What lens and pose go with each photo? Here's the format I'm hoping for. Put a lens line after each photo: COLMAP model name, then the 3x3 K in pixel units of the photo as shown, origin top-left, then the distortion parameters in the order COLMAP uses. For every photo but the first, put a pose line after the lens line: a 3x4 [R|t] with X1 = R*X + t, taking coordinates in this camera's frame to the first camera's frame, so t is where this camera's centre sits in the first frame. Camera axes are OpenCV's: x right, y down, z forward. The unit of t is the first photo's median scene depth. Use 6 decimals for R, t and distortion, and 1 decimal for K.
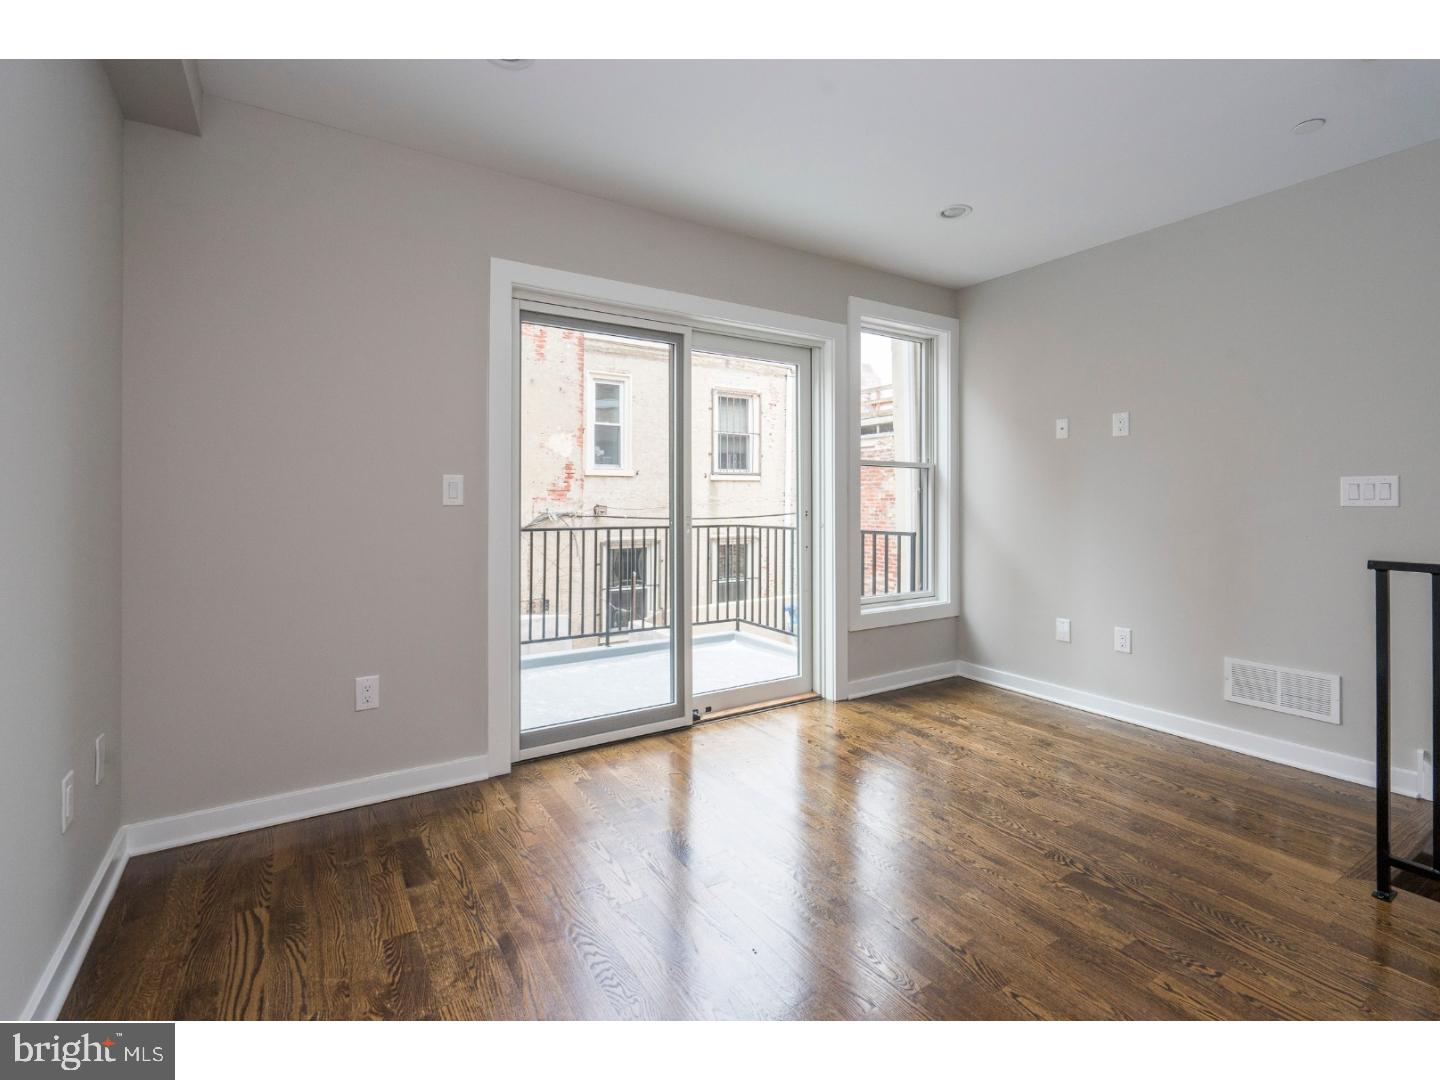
lens RADIAL K [[658.7, 0, 720.6], [0, 658.7, 532.6], [0, 0, 1]] dist [-0.000653, 0.000415]
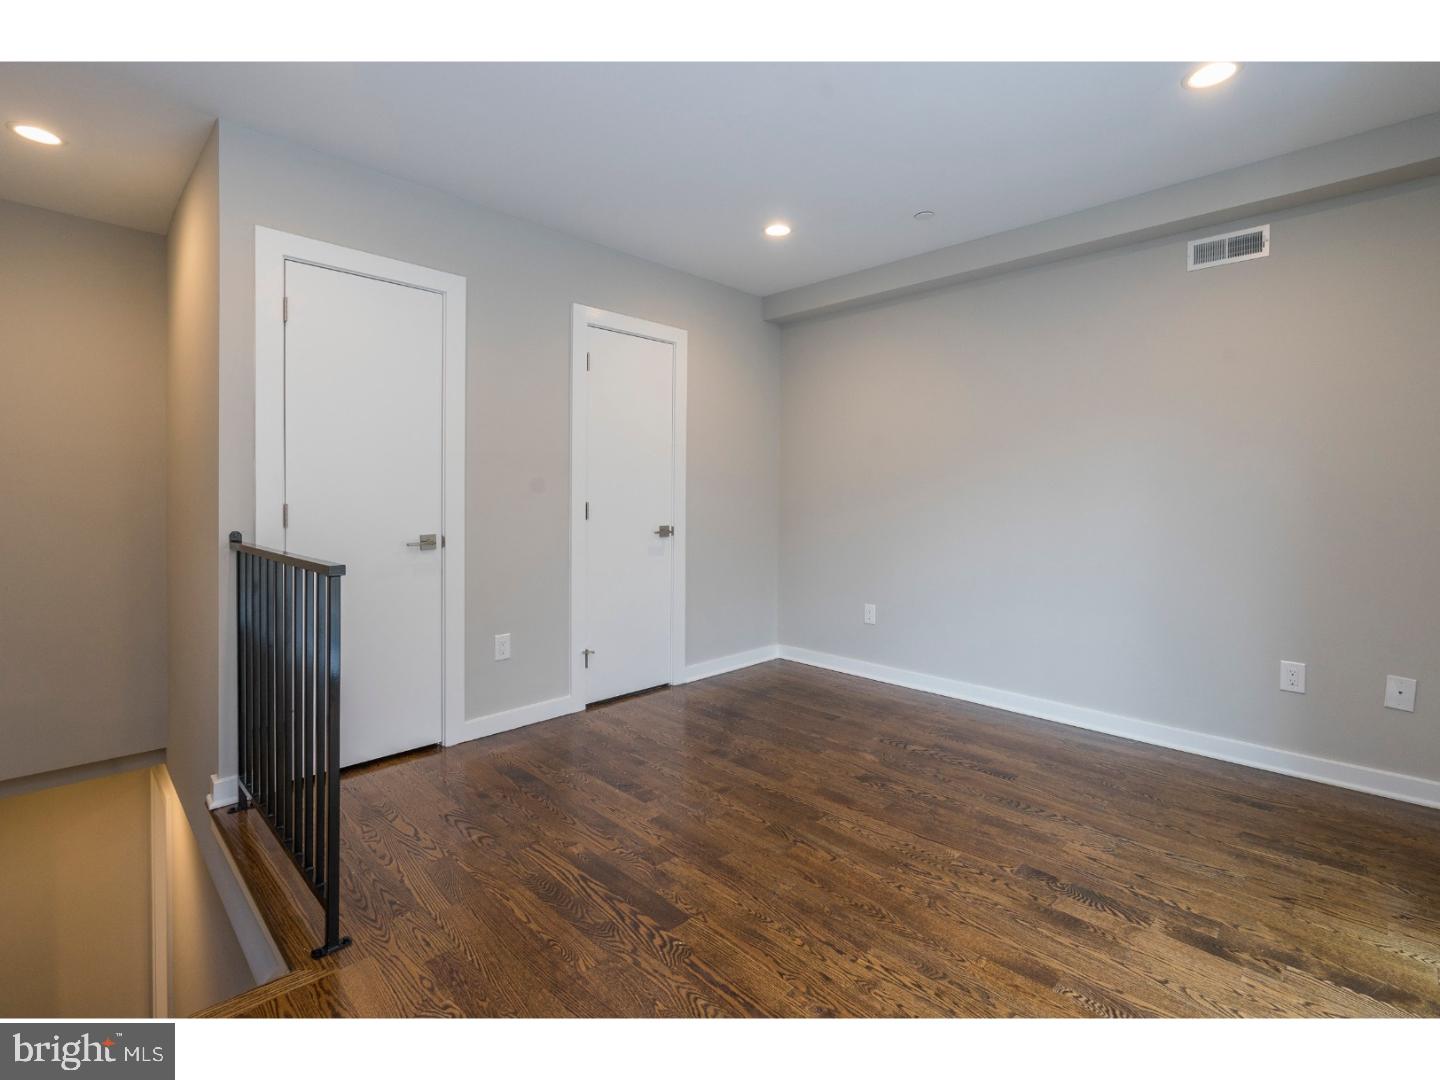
lens RADIAL K [[657.3, 0, 721.5], [0, 657.3, 487.4], [0, 0, 1]] dist [-0.000455, -0.000074]
pose [[-0.975712, -0.010934, -0.218786, 0.678533], [-0.020286, 0.998972, 0.040547, -0.100670], [0.218117, 0.044000, -0.974930, 1.865025]]
